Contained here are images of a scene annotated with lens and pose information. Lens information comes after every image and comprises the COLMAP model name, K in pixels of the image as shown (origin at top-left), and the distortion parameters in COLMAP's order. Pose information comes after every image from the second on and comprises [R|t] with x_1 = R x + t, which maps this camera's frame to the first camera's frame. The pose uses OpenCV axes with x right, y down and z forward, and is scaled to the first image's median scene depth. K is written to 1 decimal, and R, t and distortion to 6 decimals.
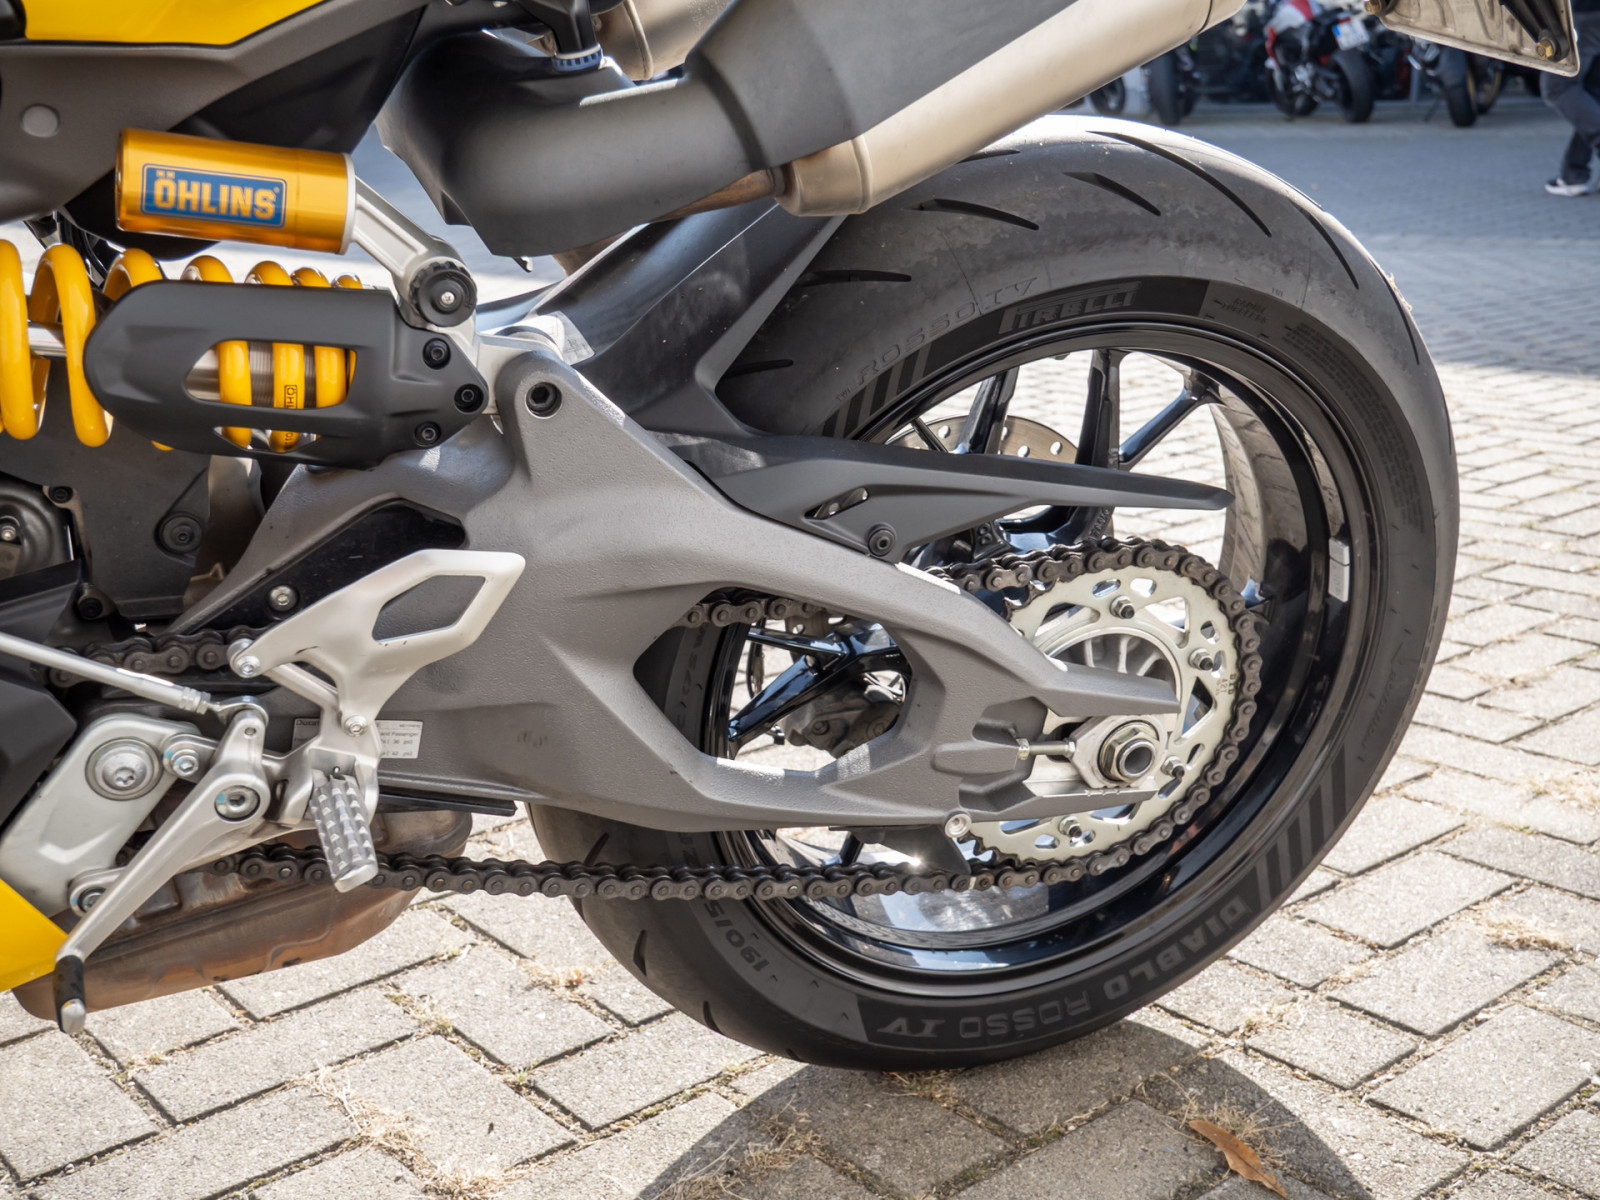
lens RADIAL K [[1788.7, 0, 799.9], [0, 1788.7, 598.2], [0, 0, 1]] dist [0.057050, 0.000000]
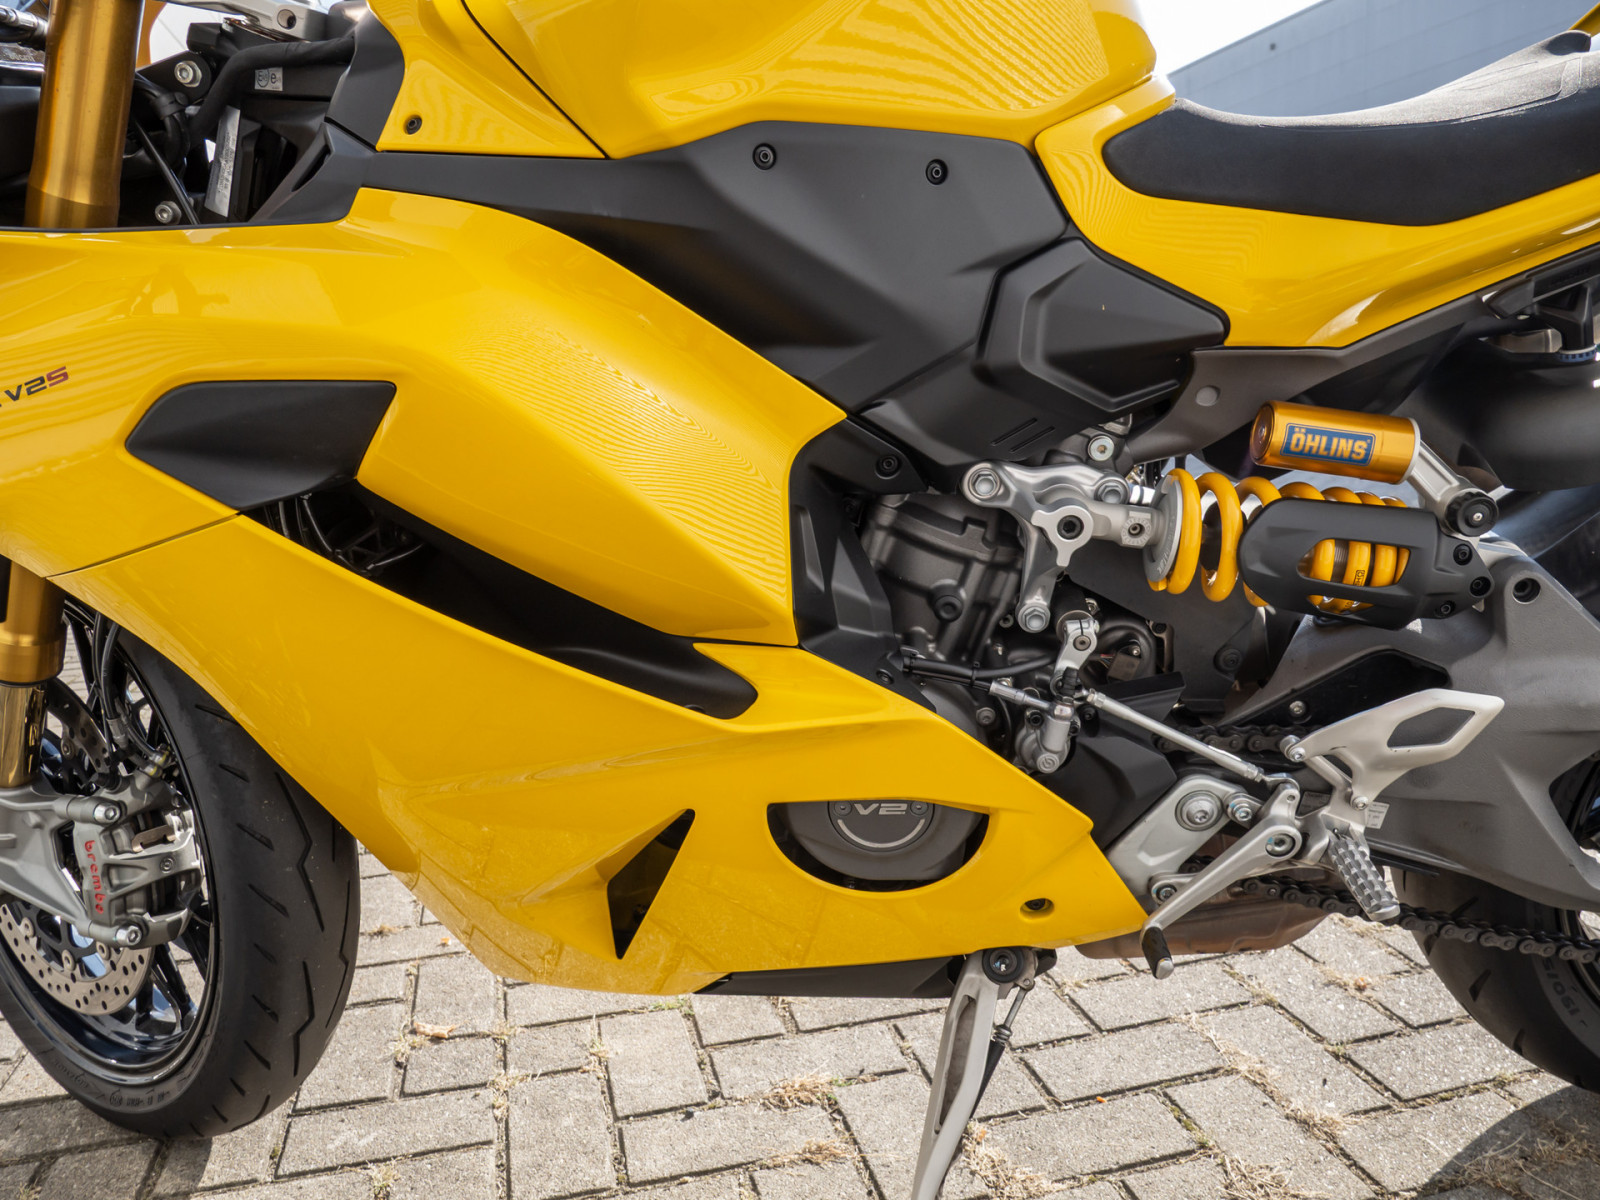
lens RADIAL K [[1117.5, 0, 799.7], [0, 1117.5, 602.3], [0, 0, 1]] dist [-0.010248, 0.006770]
pose [[0.929986, 0.077449, -0.359343, -0.350837], [-0.103162, 0.993256, -0.052910, 0.003962], [0.352822, 0.086276, 0.931704, -0.016561]]
